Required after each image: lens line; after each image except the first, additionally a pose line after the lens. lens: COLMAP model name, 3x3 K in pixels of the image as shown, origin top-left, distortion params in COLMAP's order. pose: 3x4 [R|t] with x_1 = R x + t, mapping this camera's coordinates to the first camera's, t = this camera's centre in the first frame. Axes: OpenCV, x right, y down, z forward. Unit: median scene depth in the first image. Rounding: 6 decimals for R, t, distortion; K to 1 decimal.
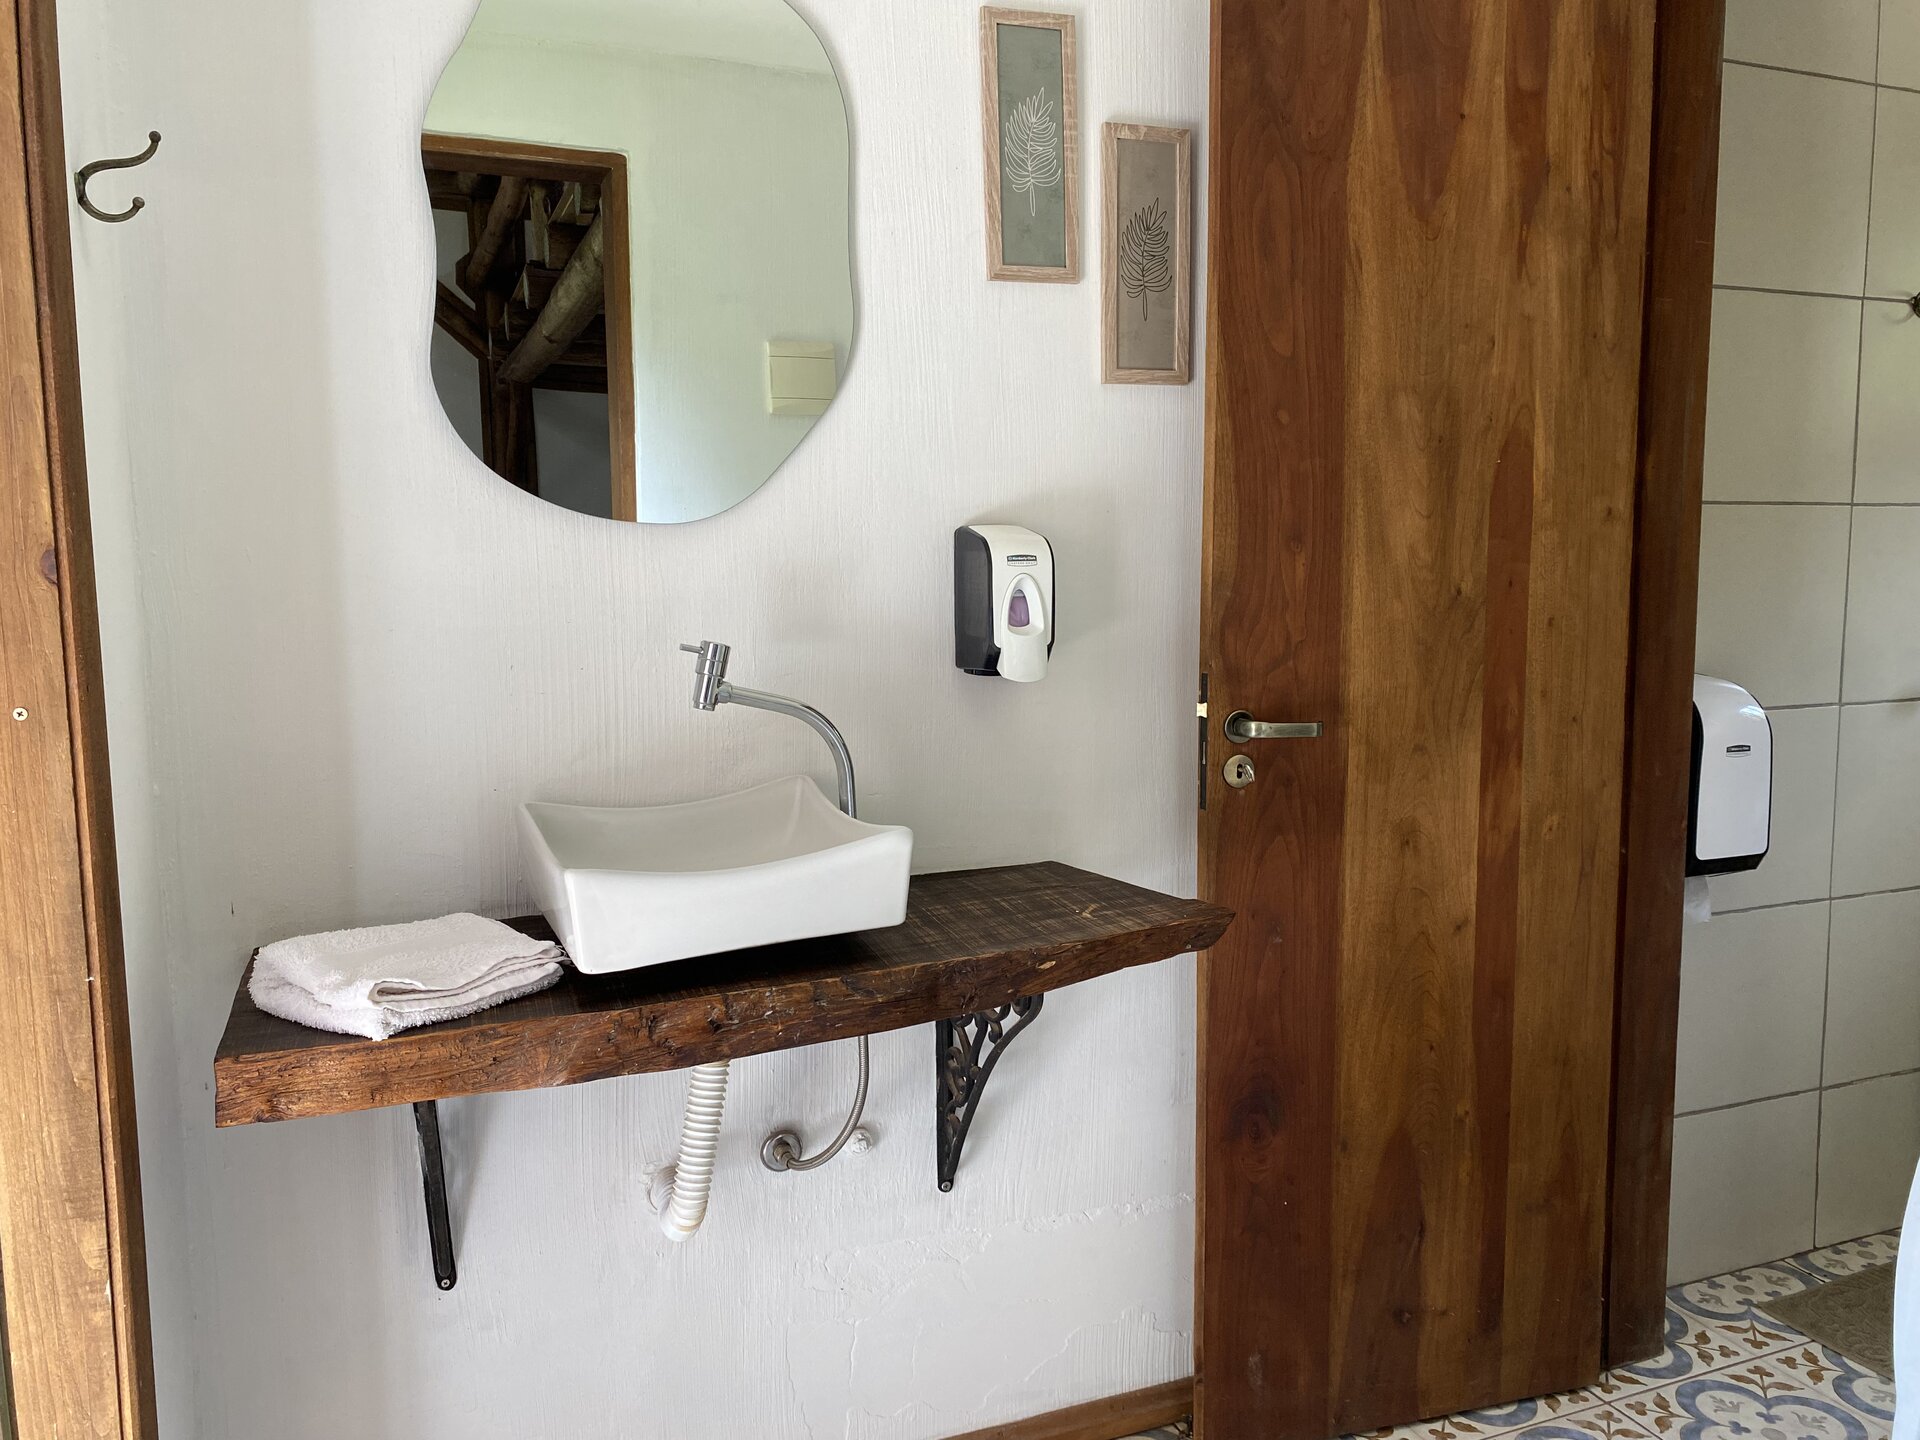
lens RADIAL K [[1461.8, 0, 960.0], [0, 1461.8, 720.0], [0, 0, 1]] dist [0.040550, -0.056297]
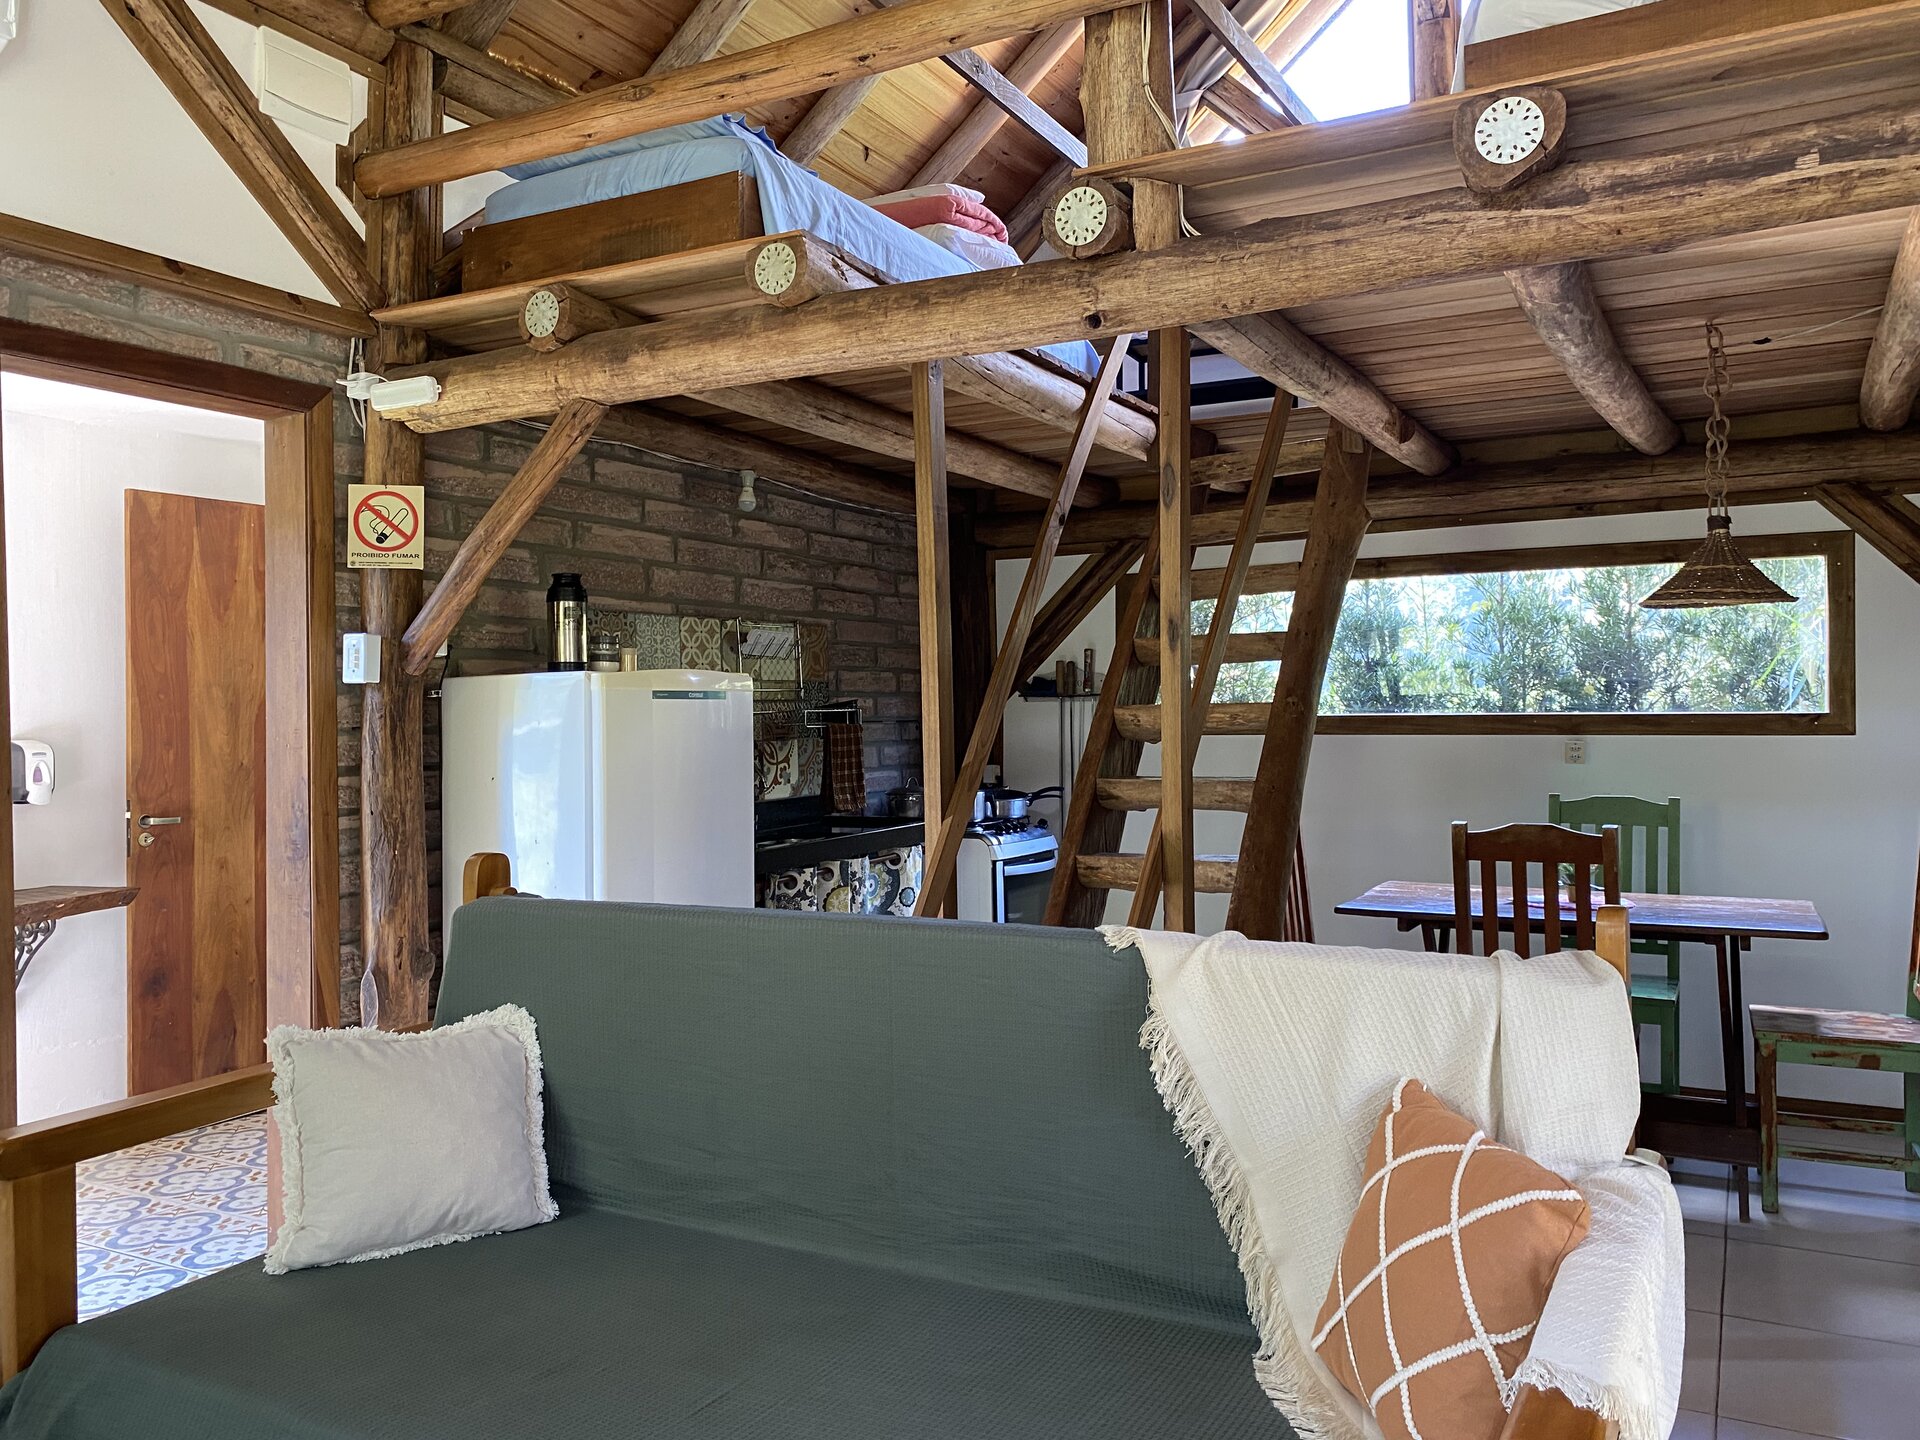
lens RADIAL K [[1519.5, 0, 960.0], [0, 1519.5, 720.0], [0, 0, 1]] dist [0.039106, 0.001759]
pose [[0.764097, 0.000641, 0.645102, -0.415215], [0.072985, 0.993493, -0.087434, 0.157404], [-0.640960, 0.113891, 0.759078, -1.797288]]
